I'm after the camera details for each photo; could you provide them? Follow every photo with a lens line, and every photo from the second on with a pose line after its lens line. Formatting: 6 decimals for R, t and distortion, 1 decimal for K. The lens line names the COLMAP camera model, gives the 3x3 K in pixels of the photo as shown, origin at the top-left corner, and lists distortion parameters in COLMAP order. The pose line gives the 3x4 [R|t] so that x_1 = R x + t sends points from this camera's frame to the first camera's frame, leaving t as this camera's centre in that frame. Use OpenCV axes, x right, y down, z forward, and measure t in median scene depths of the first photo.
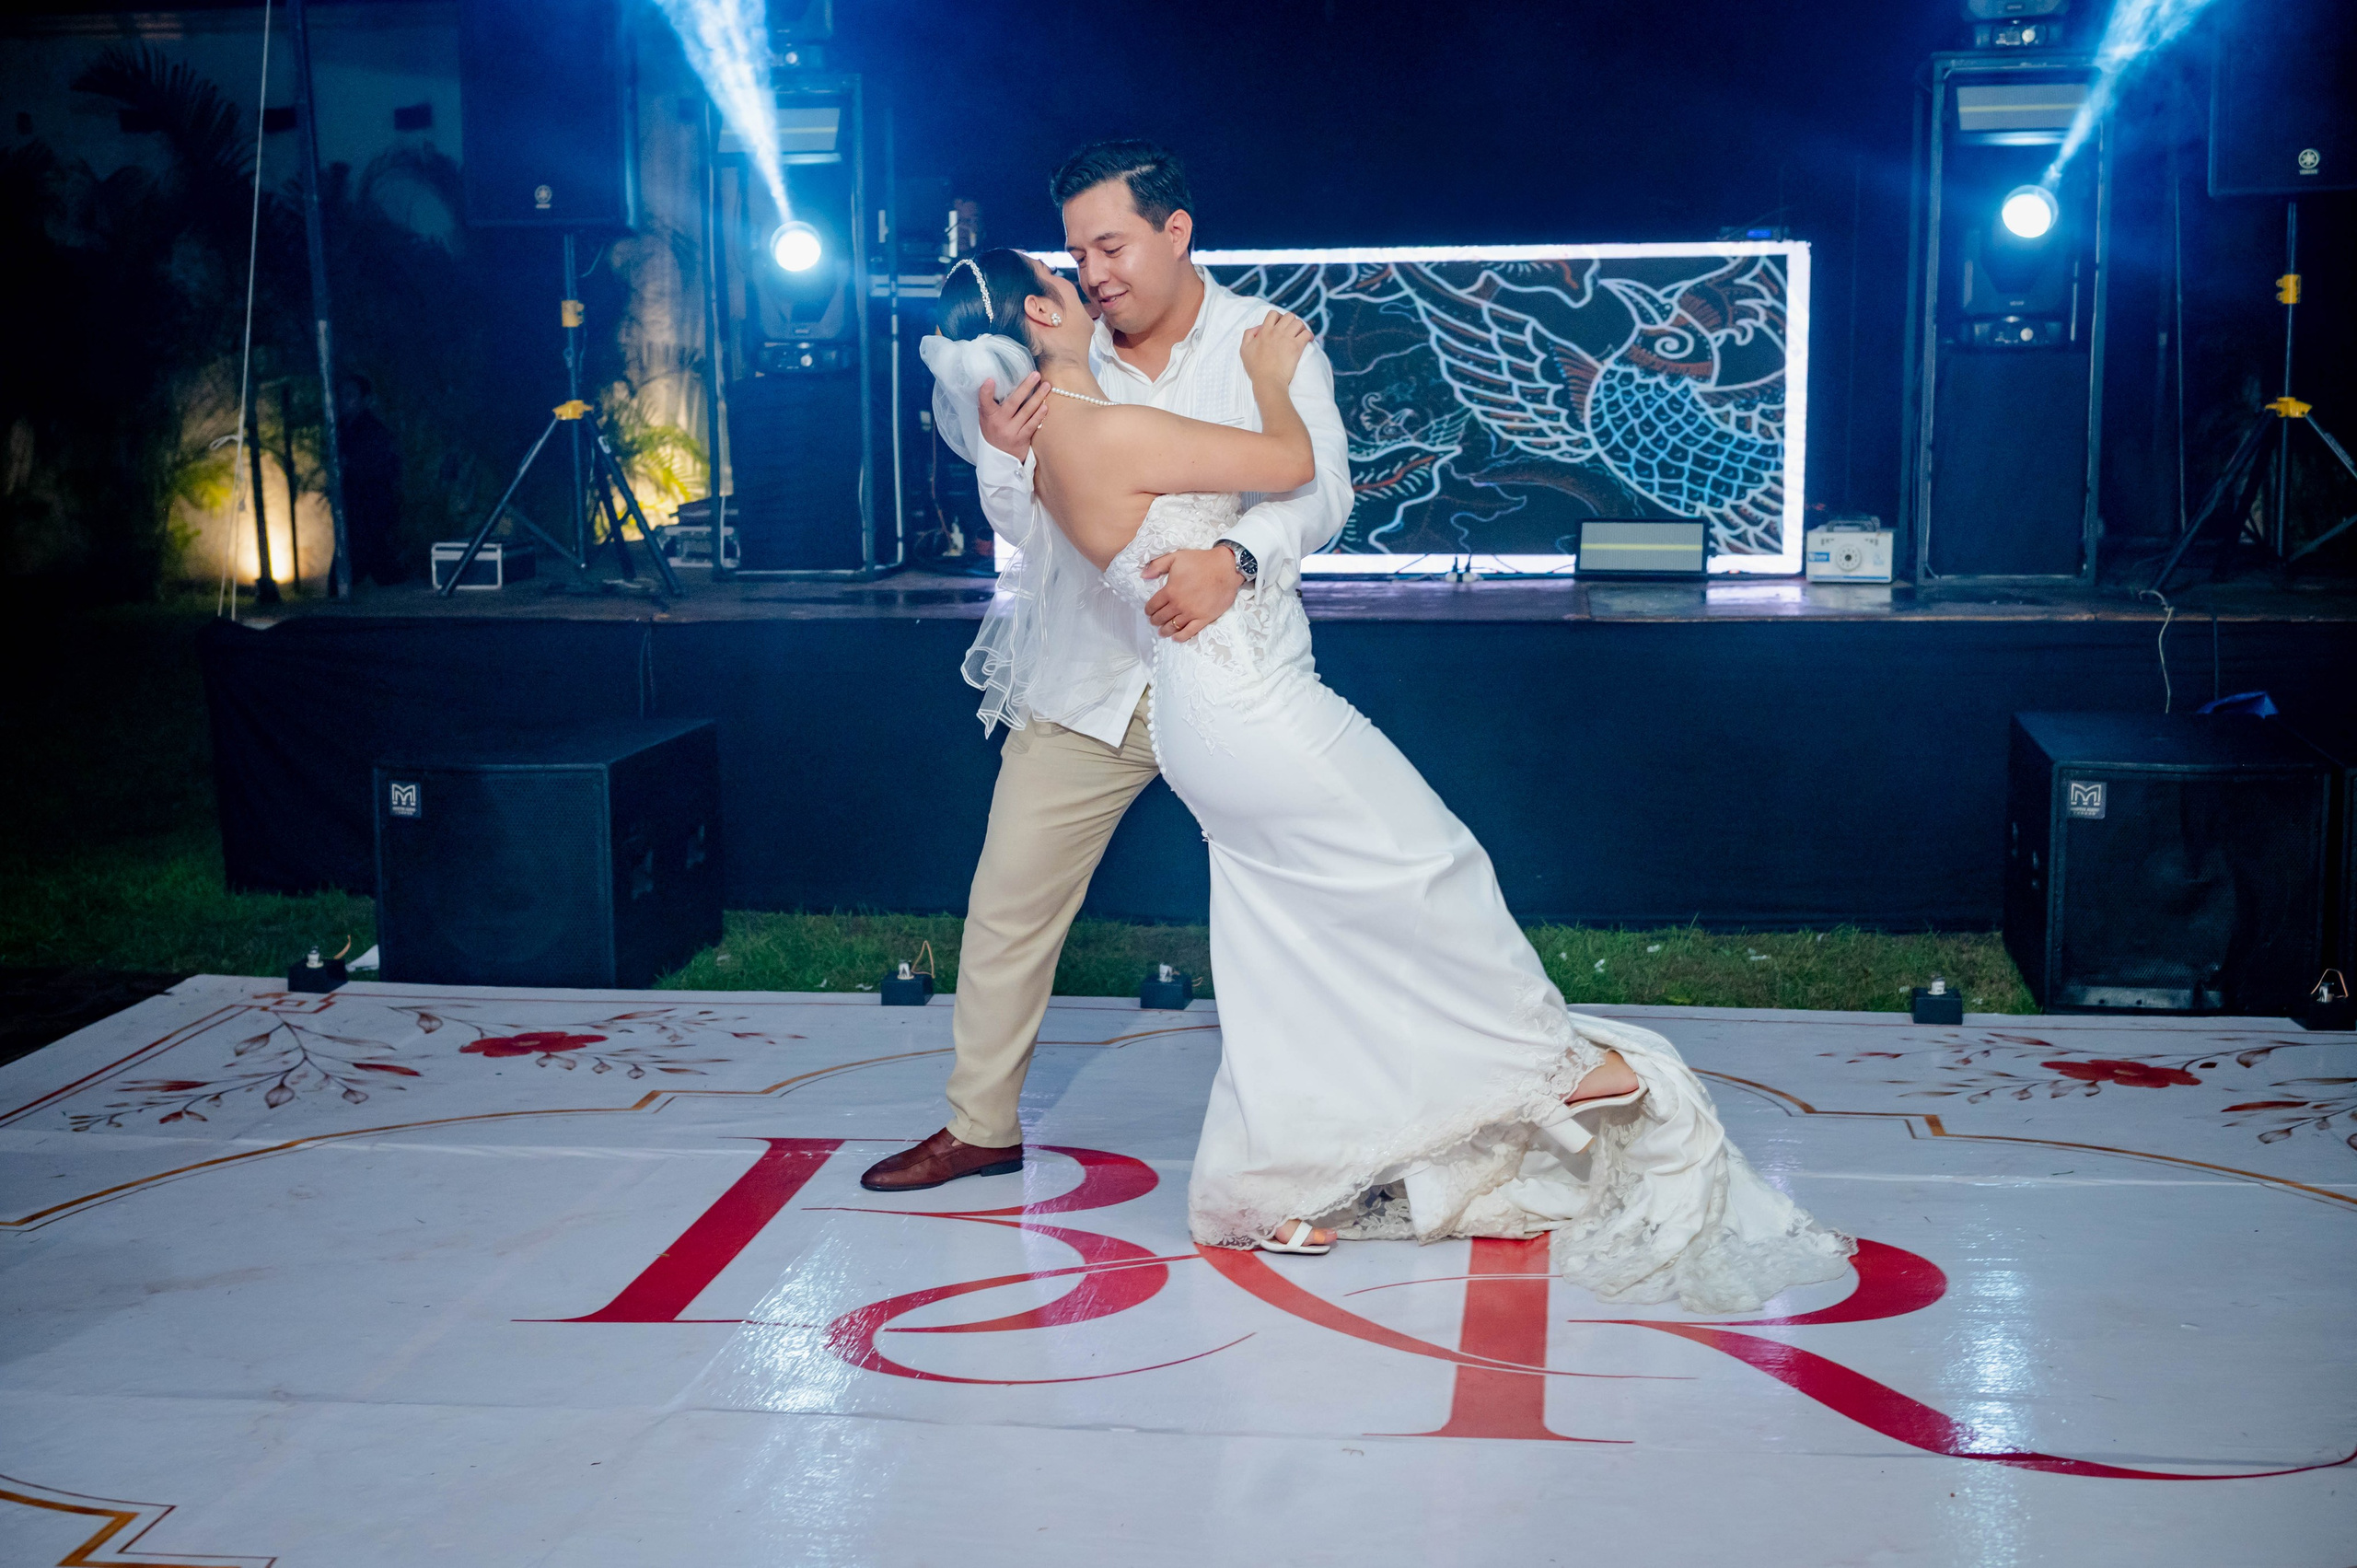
lens RADIAL K [[2729.7, 0, 1160.0], [0, 2729.7, 791.6], [0, 0, 1]] dist [-0.006927, 0.030103]
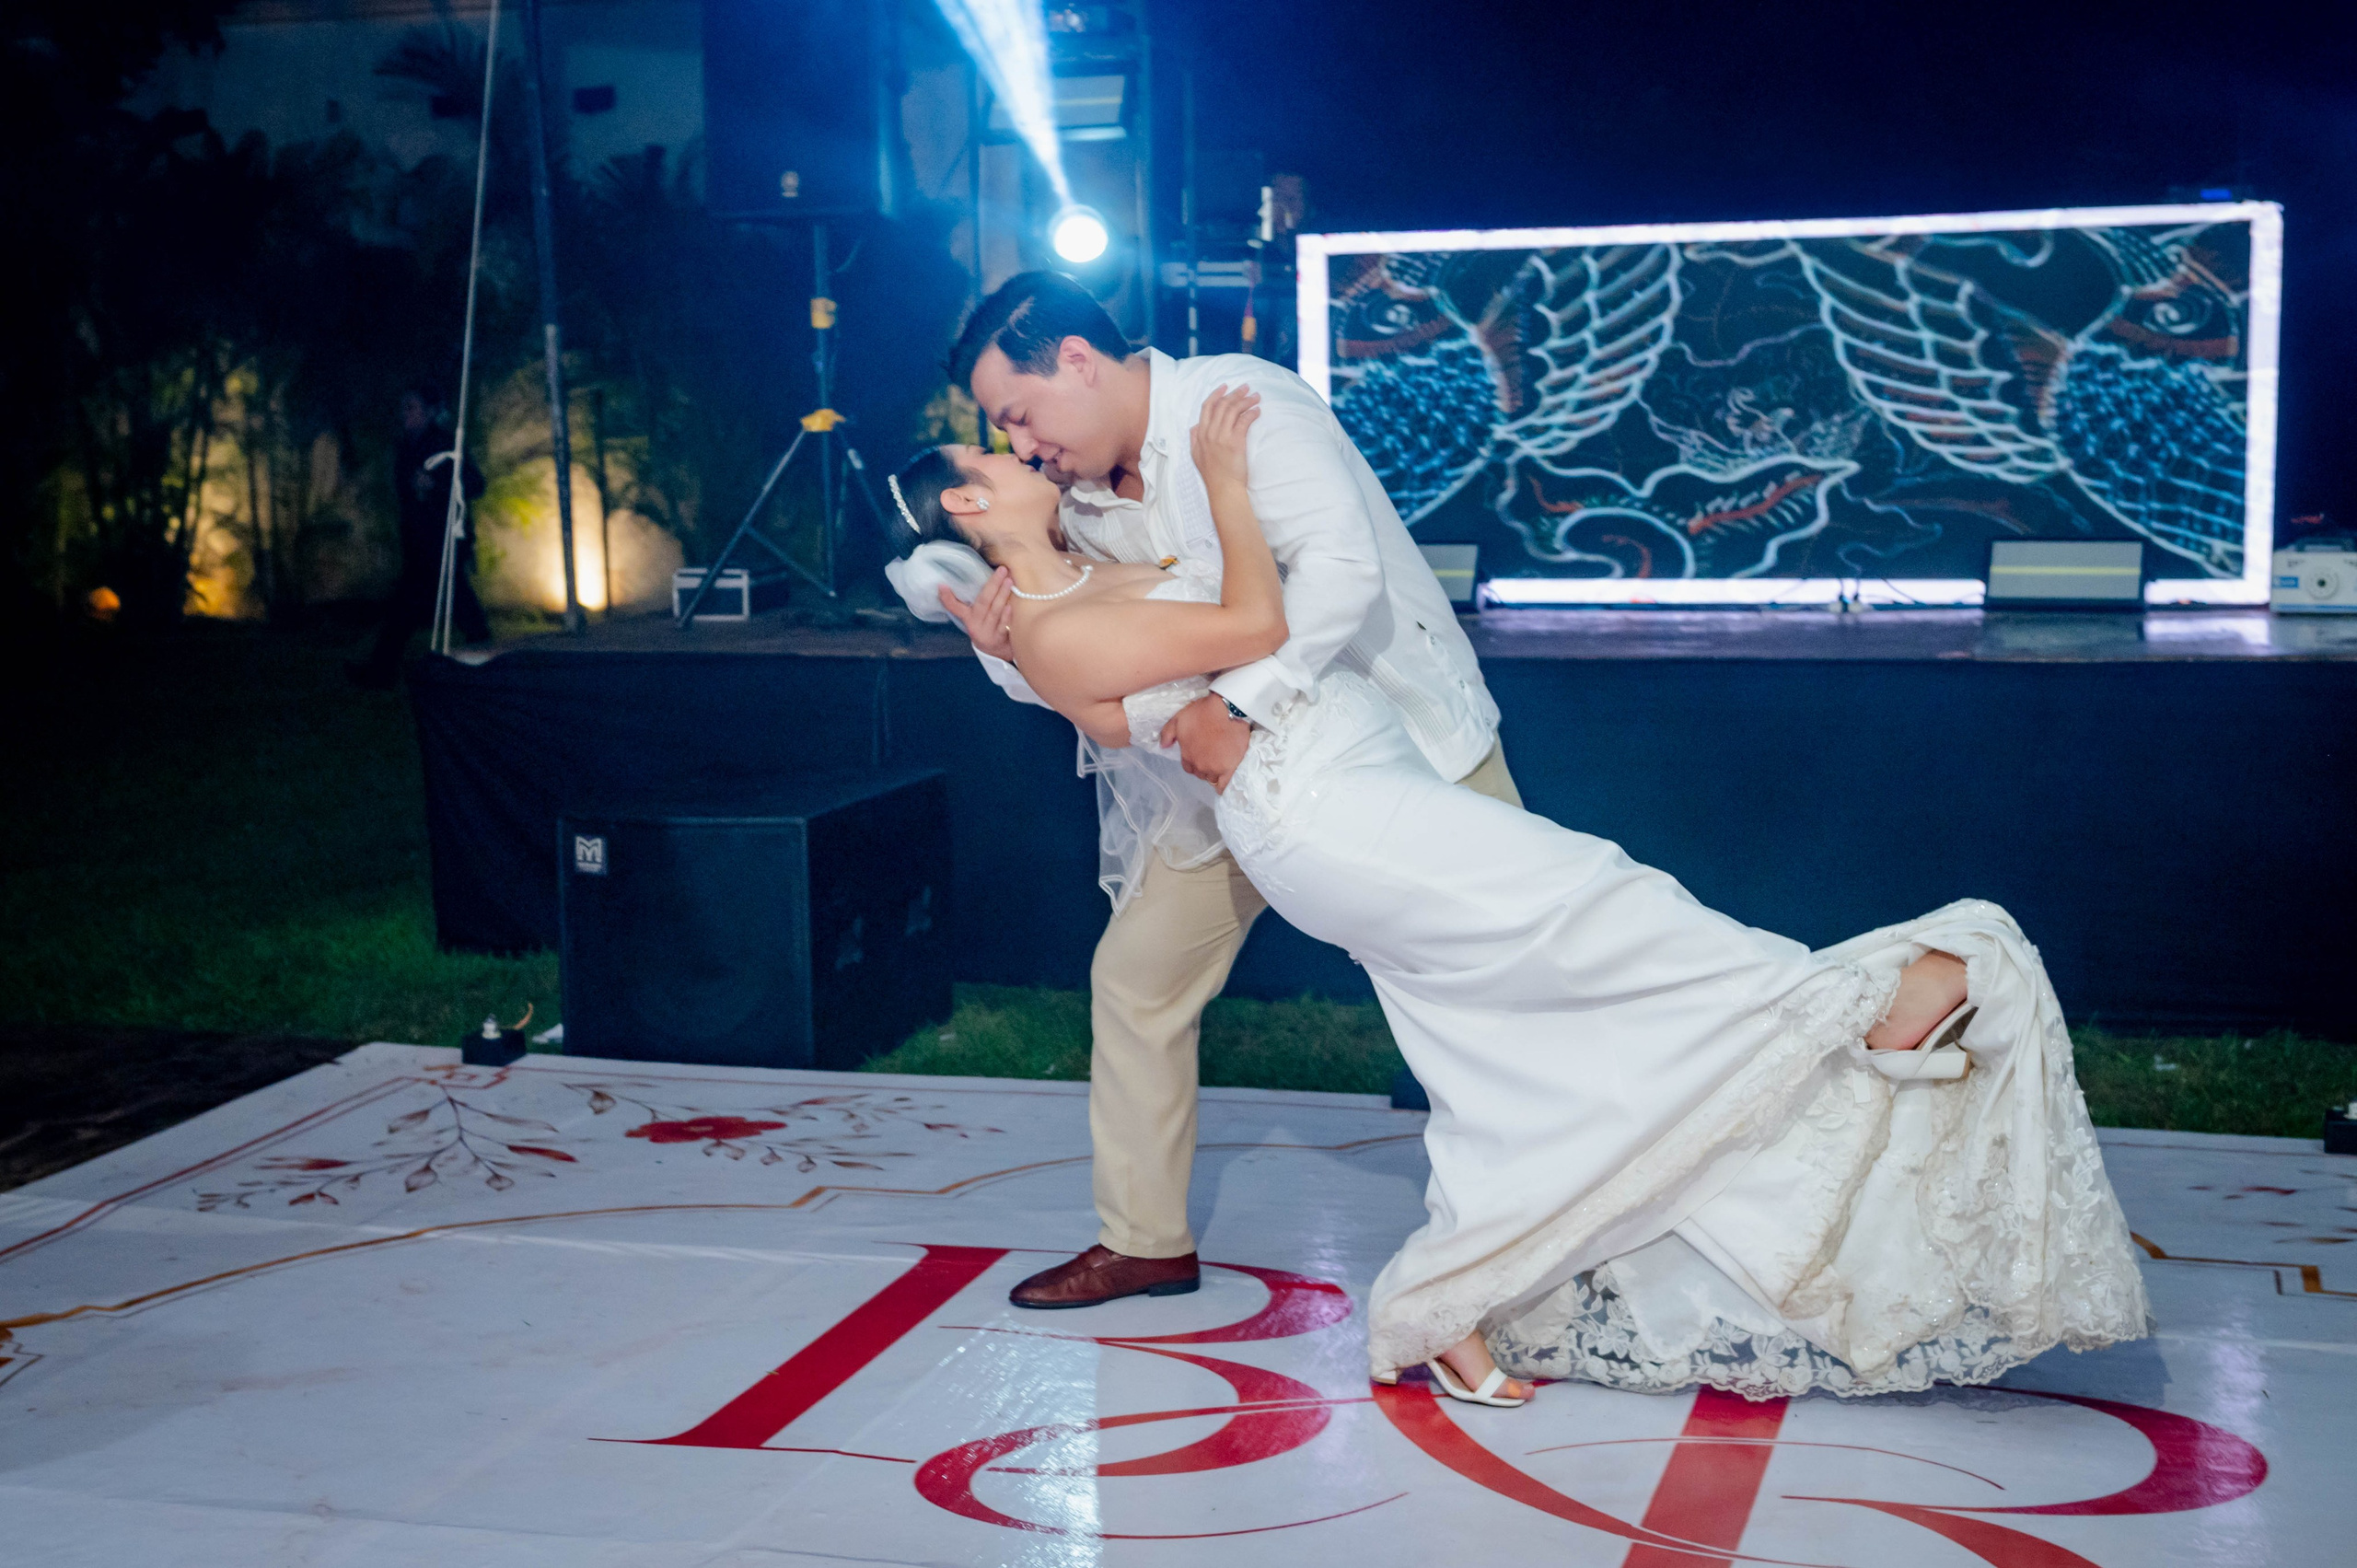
lens RADIAL K [[3138.1, 0, 1091.0], [0, 3138.1, 812.1], [0, 0, 1]] dist [-0.005191, 0.012536]
pose [[0.985139, 0.011461, -0.171375, 0.054942], [-0.013357, 0.999862, -0.009917, -0.002646], [0.171238, 0.012059, 0.985156, 0.003476]]
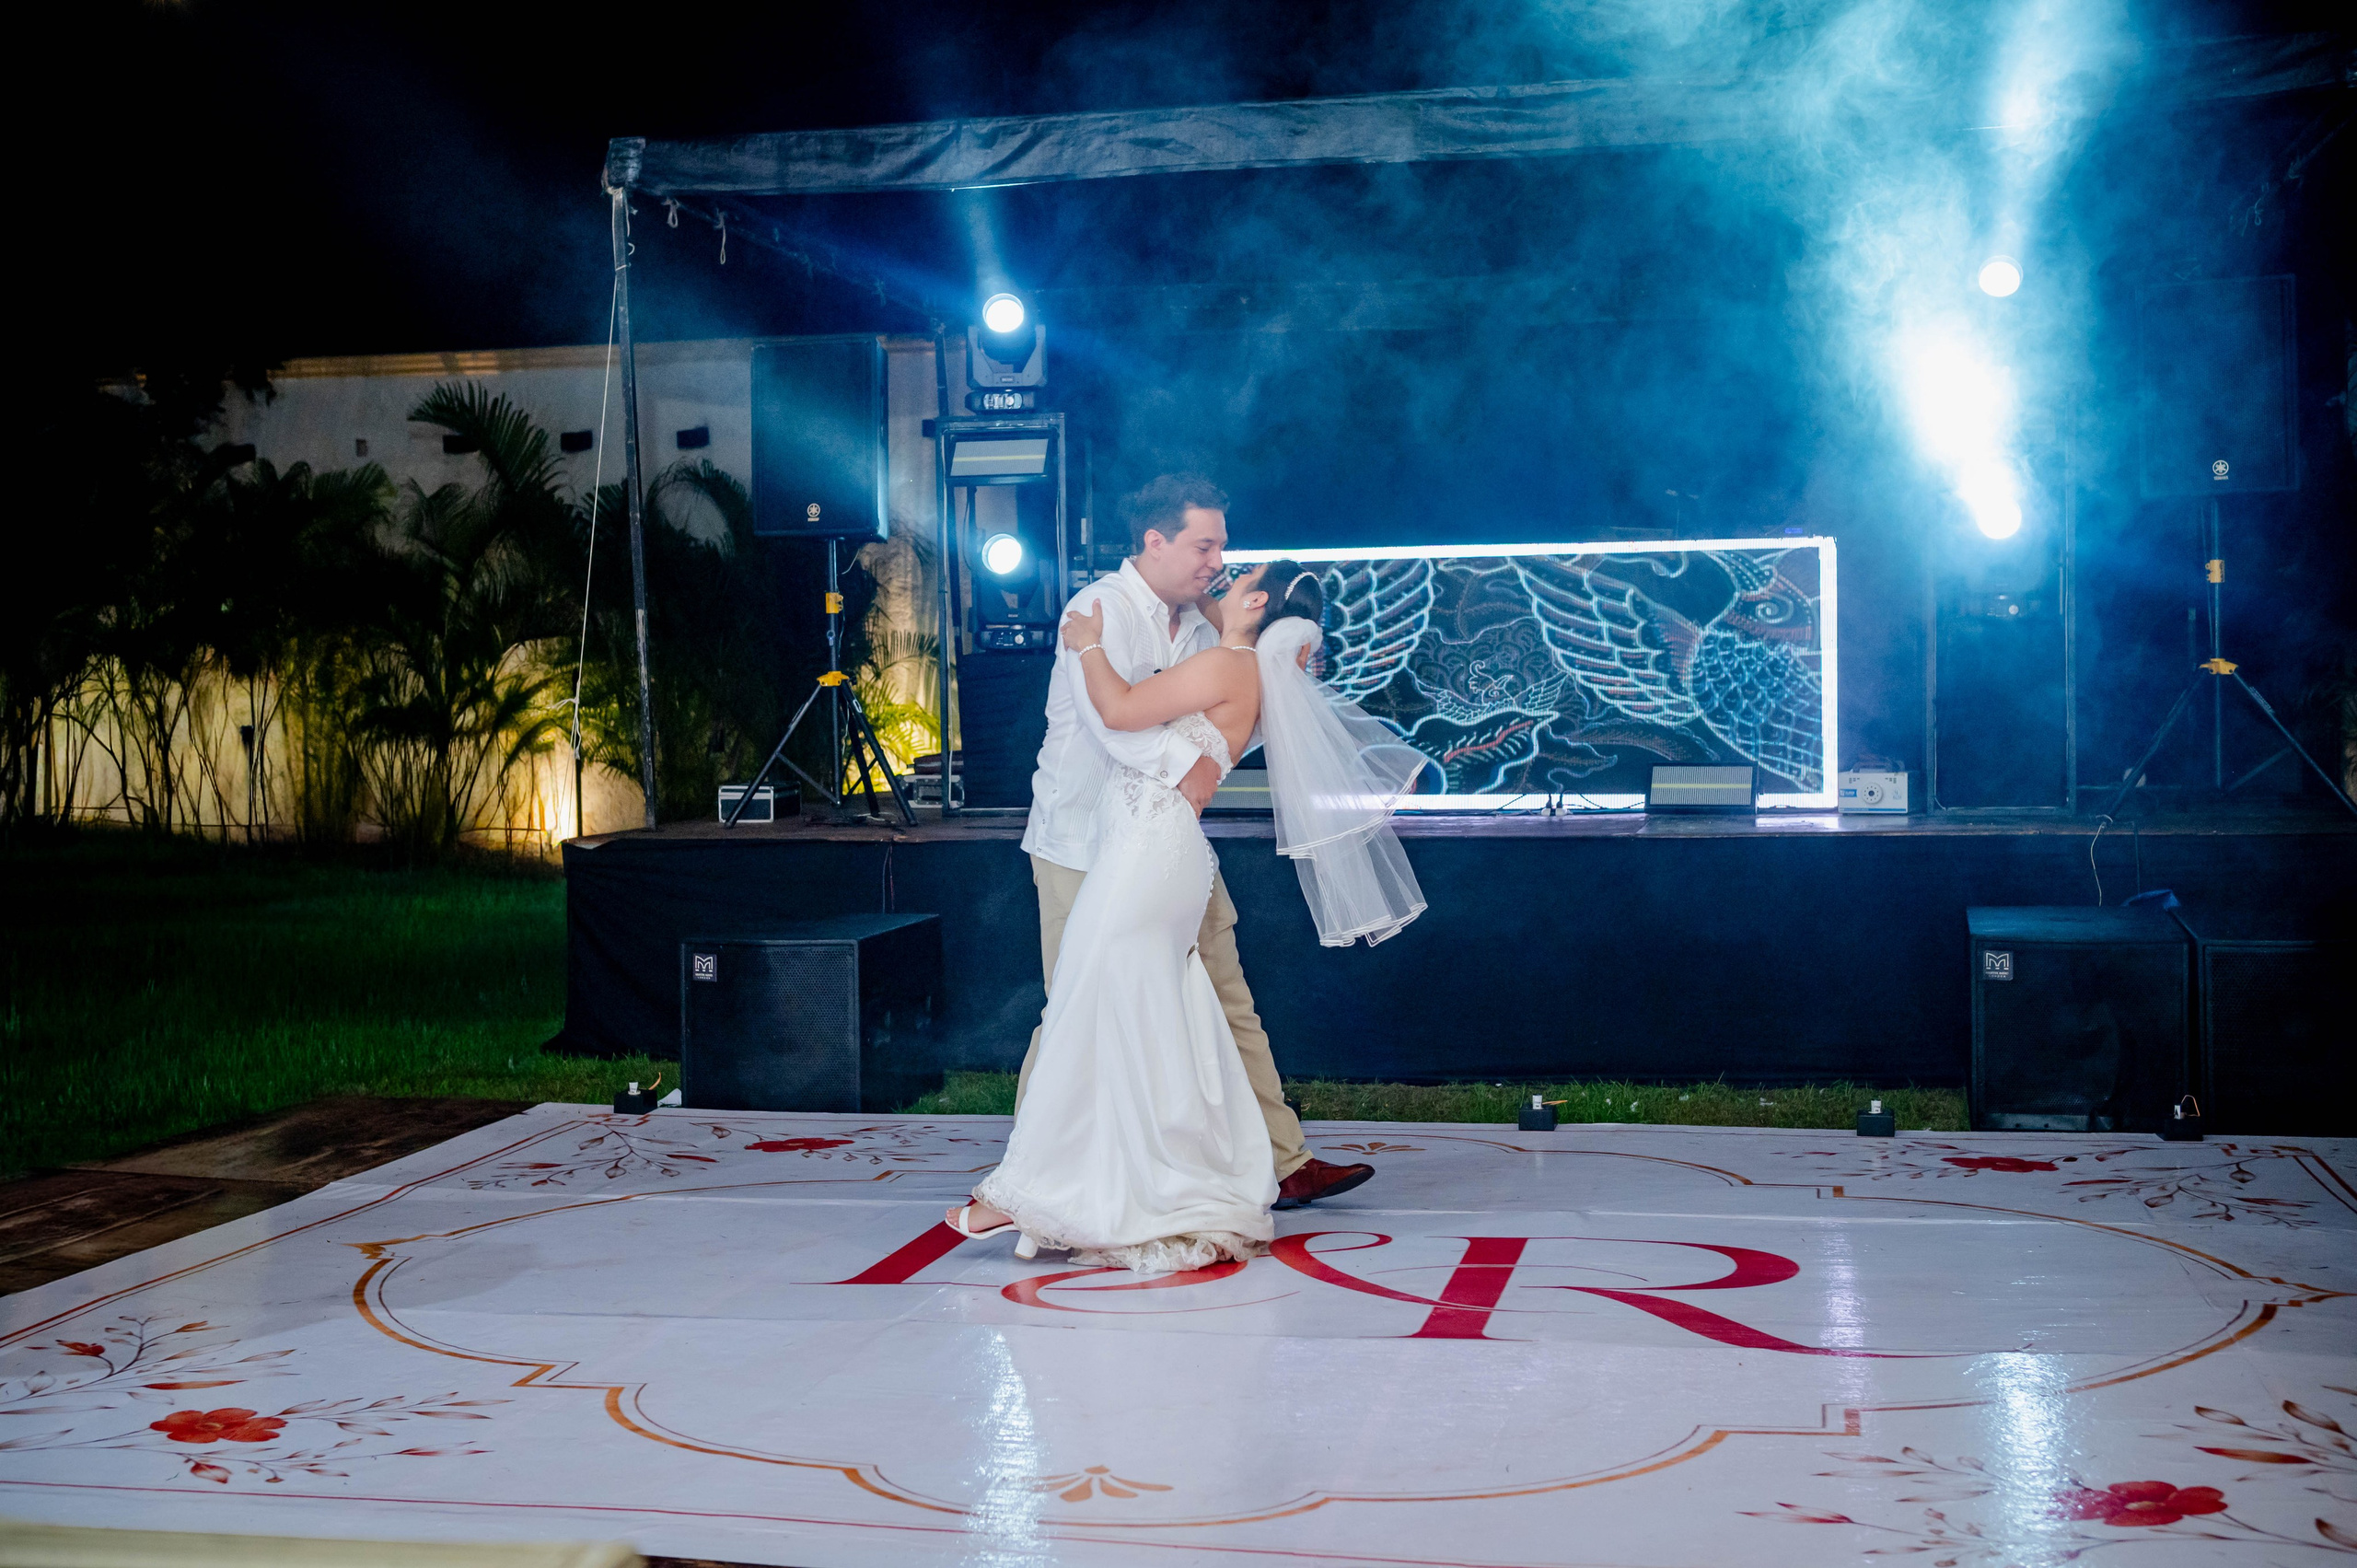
lens RADIAL K [[2707.0, 0, 1169.1], [0, 2707.0, 769.7], [0, 0, 1]] dist [-0.000213, 0.006075]
pose [[0.996719, -0.003407, -0.080865, 0.043853], [-0.005721, 0.993649, -0.112377, 0.045335], [0.080734, 0.112471, 0.990370, -0.239852]]
